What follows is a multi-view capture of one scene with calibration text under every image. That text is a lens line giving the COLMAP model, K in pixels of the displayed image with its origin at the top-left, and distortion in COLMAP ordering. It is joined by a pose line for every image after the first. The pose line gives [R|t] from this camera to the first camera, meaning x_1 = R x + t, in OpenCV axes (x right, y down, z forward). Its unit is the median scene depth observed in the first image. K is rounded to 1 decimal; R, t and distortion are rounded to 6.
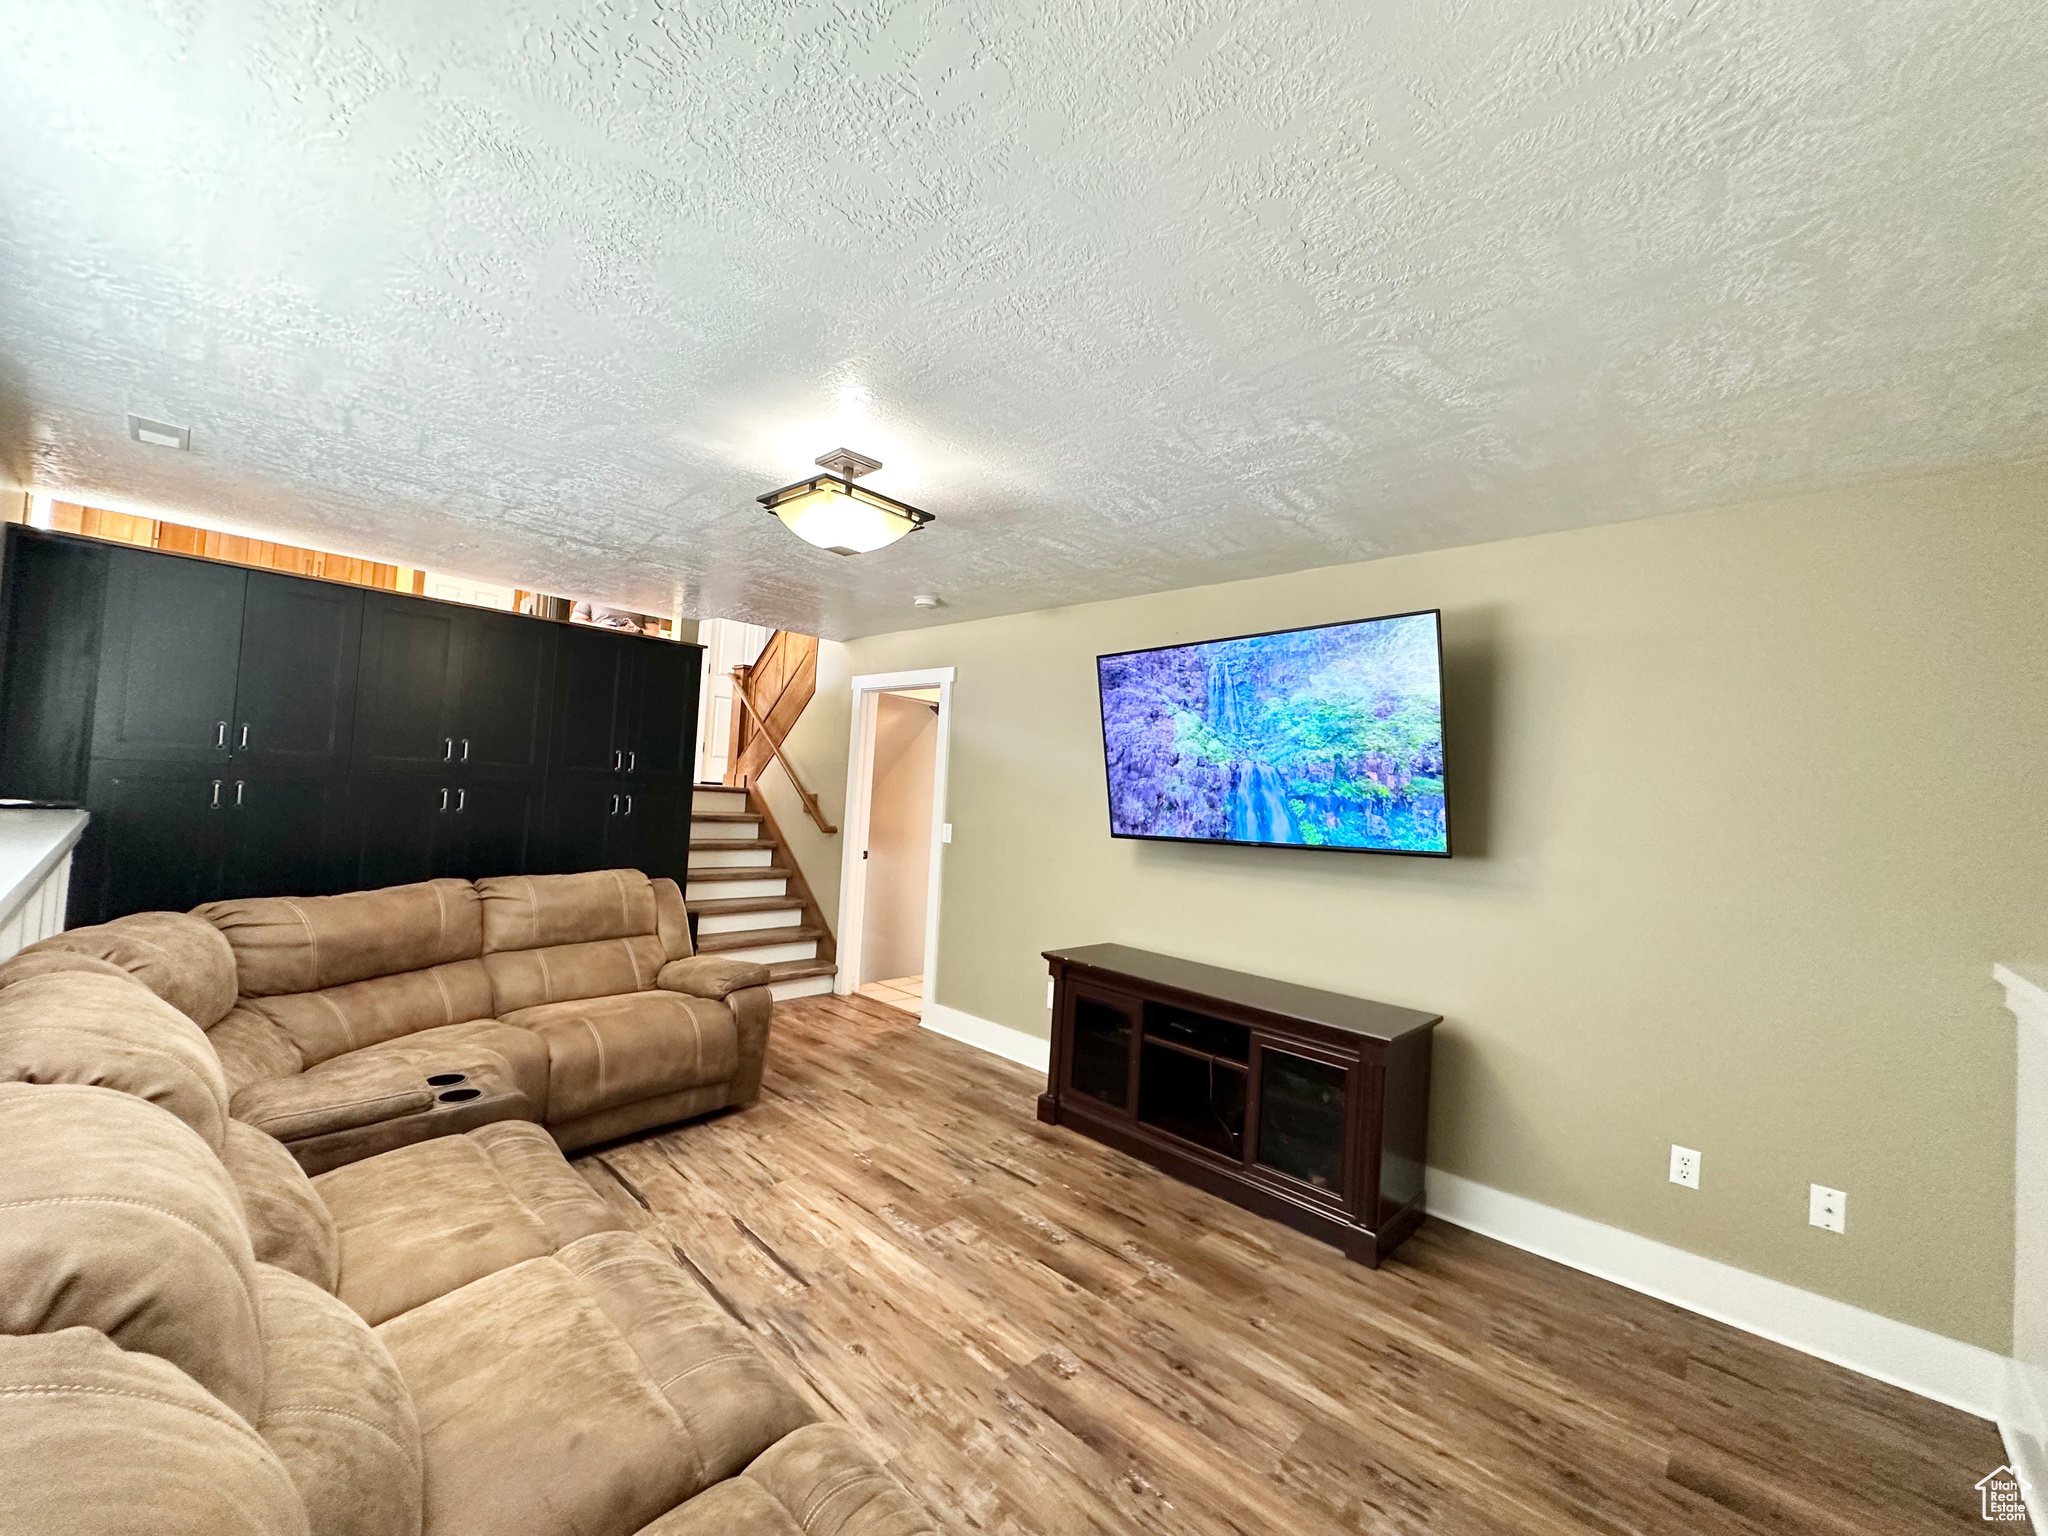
lens RADIAL K [[817.7, 0, 1024.0], [0, 817.7, 768.0], [0, 0, 1]] dist [-0.001170, -0.000134]
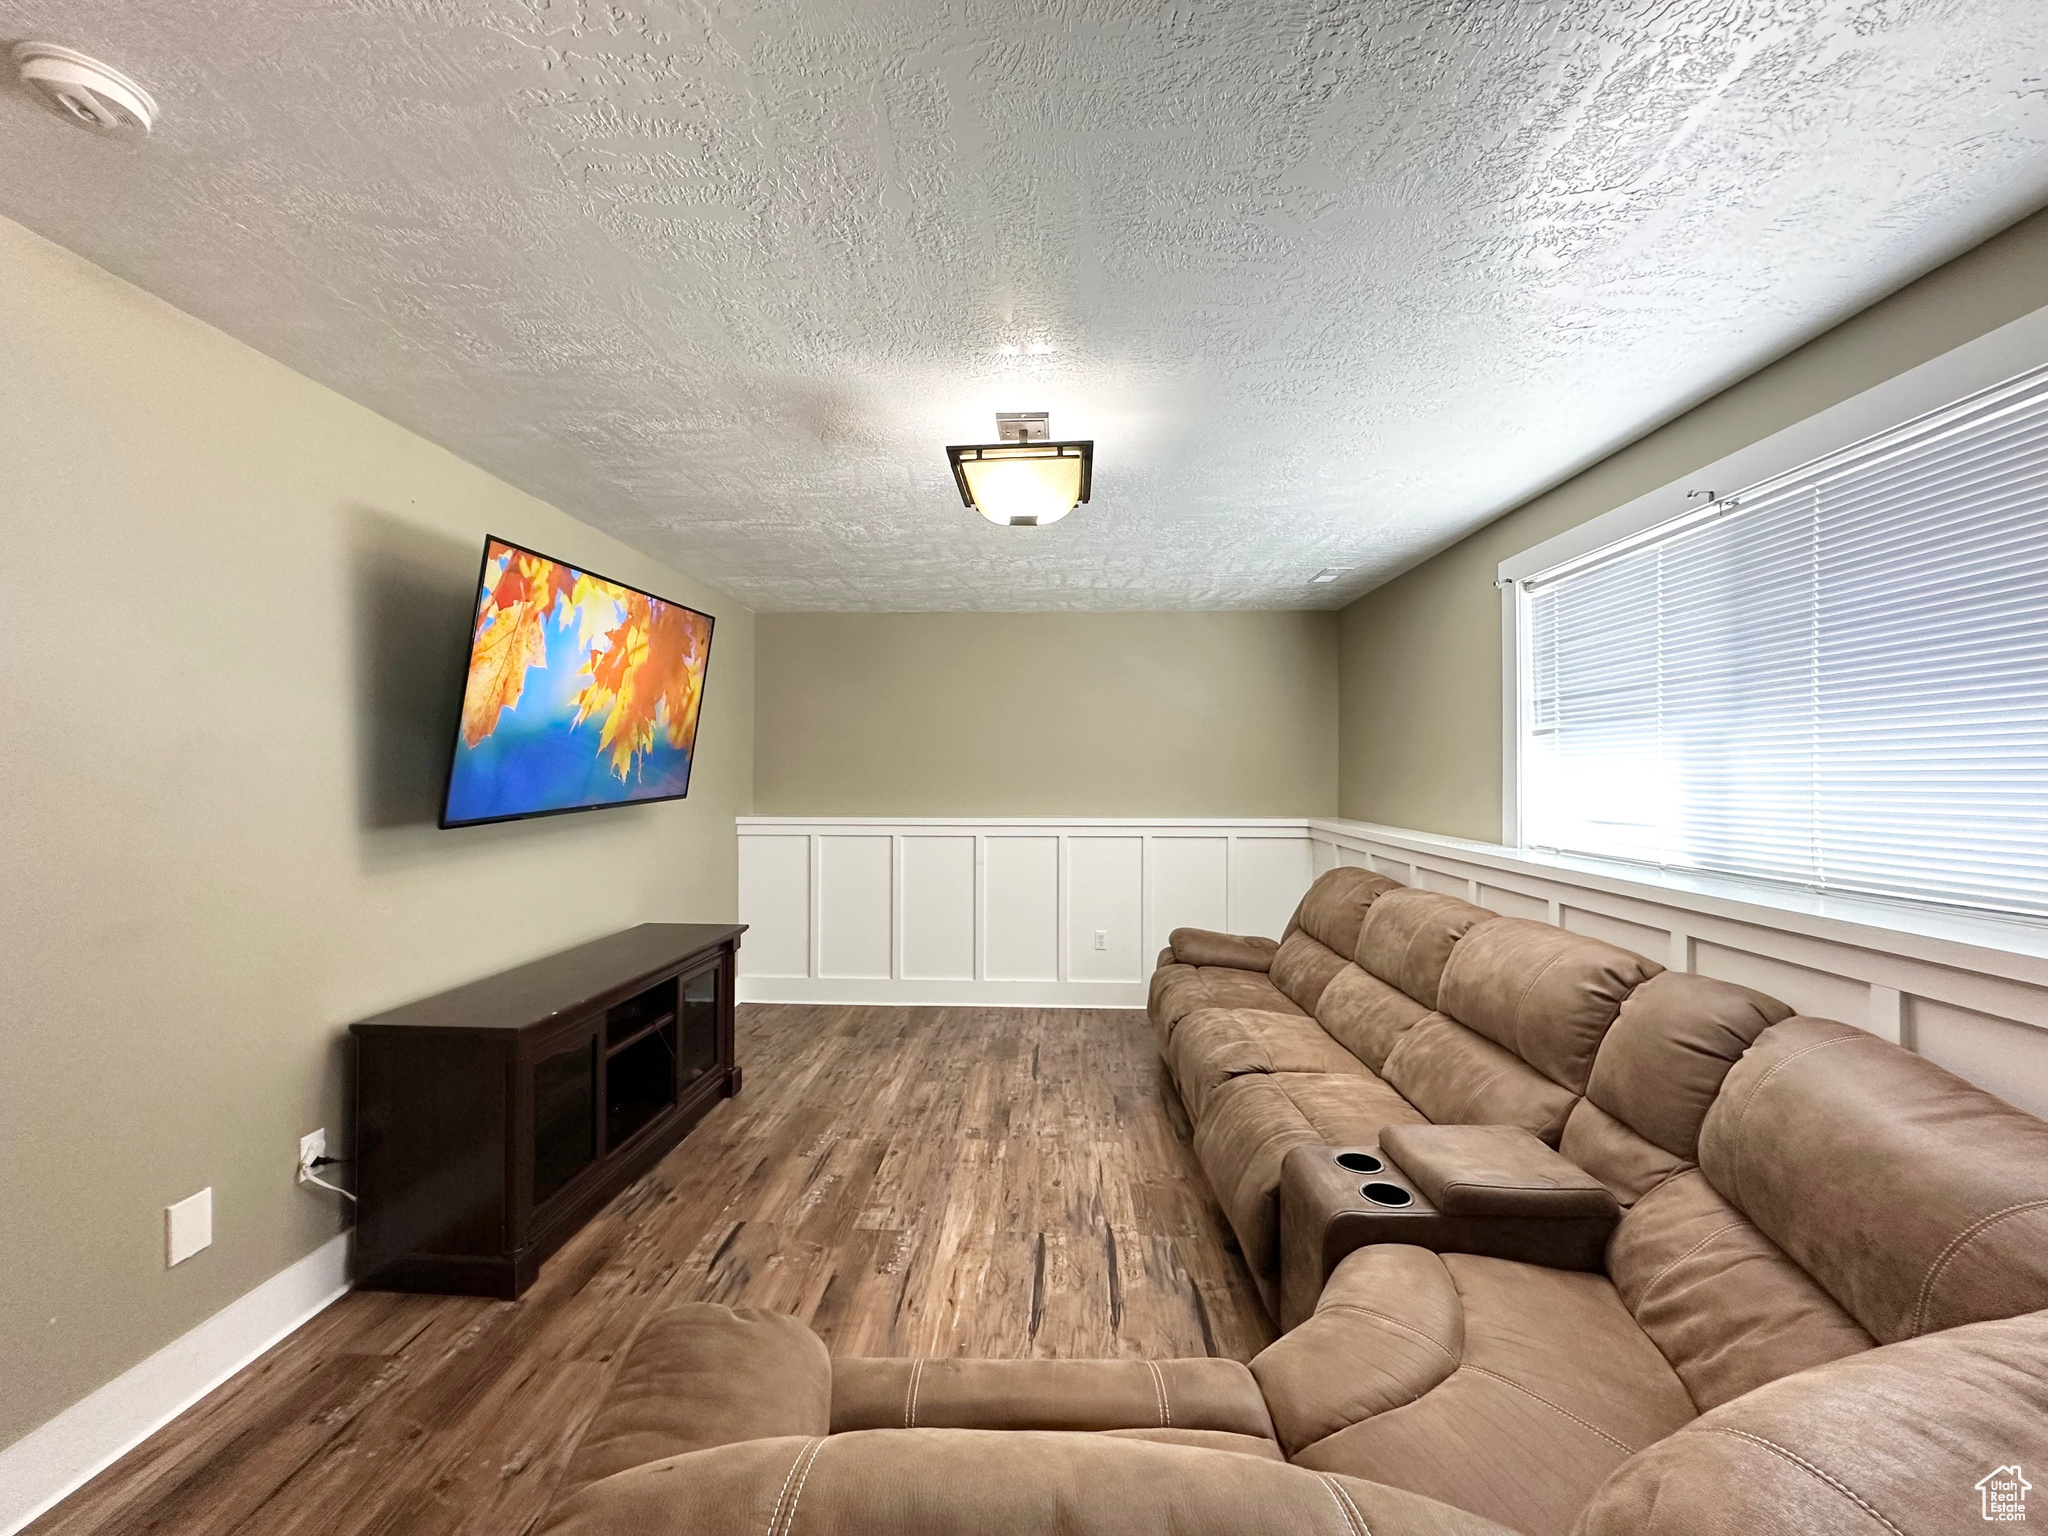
lens RADIAL K [[817.7, 0, 1024.0], [0, 817.7, 768.0], [0, 0, 1]] dist [-0.001170, -0.000134]
pose [[-0.655124, -0.057482, 0.753332, -1.003772], [-0.067676, 0.997558, 0.017264, -0.000642], [-0.752485, -0.039673, -0.657414, 1.709114]]
